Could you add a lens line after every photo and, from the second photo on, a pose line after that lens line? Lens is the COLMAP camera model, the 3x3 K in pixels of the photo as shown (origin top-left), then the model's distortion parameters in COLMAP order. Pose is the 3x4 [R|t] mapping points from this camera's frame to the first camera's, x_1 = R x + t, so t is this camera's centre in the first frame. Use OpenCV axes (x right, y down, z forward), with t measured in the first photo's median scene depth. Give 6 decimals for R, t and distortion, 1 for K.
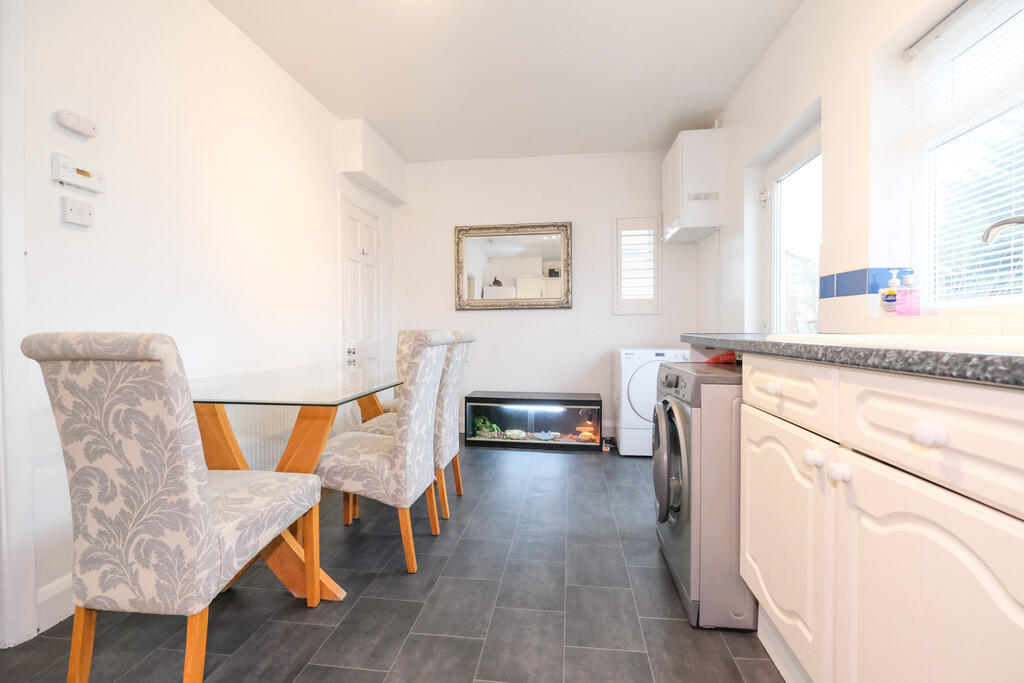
lens RADIAL K [[440.2, 0, 512.0], [0, 440.2, 341.5], [0, 0, 1]] dist [-0.002328, -0.000135]
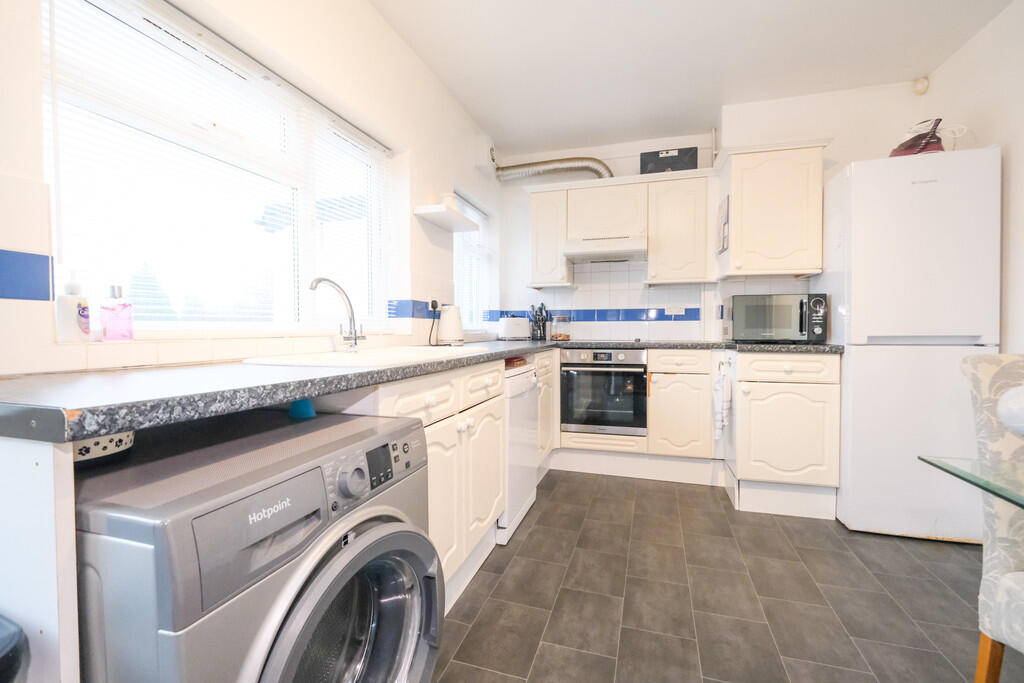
lens RADIAL K [[440.2, 0, 512.0], [0, 440.2, 341.5], [0, 0, 1]] dist [-0.002328, -0.000135]
pose [[-0.983768, 0.037948, 0.175386, 0.151457], [0.042109, 0.998912, 0.020063, -0.070881], [-0.174434, 0.027122, -0.984295, 1.730220]]
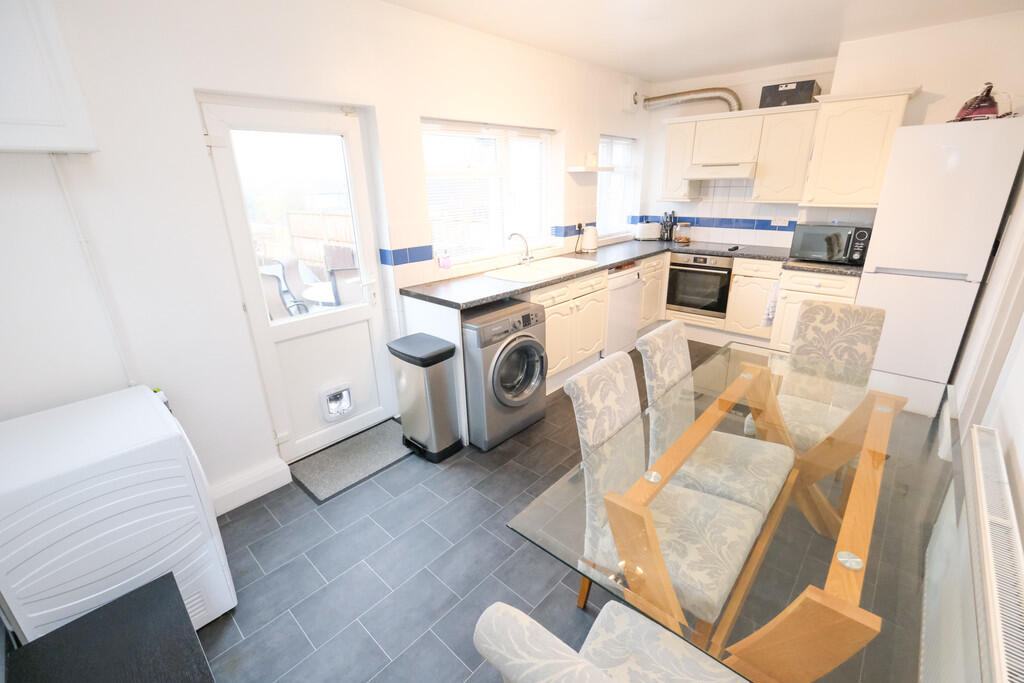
lens RADIAL K [[437.2, 0, 512.0], [0, 437.2, 341.5], [0, 0, 1]] dist [-0.000373, -0.000193]
pose [[-0.814414, -0.142779, 0.562444, -1.165757], [0.053963, 0.946422, 0.318392, -0.688411], [-0.577769, 0.289654, -0.763075, 3.431030]]
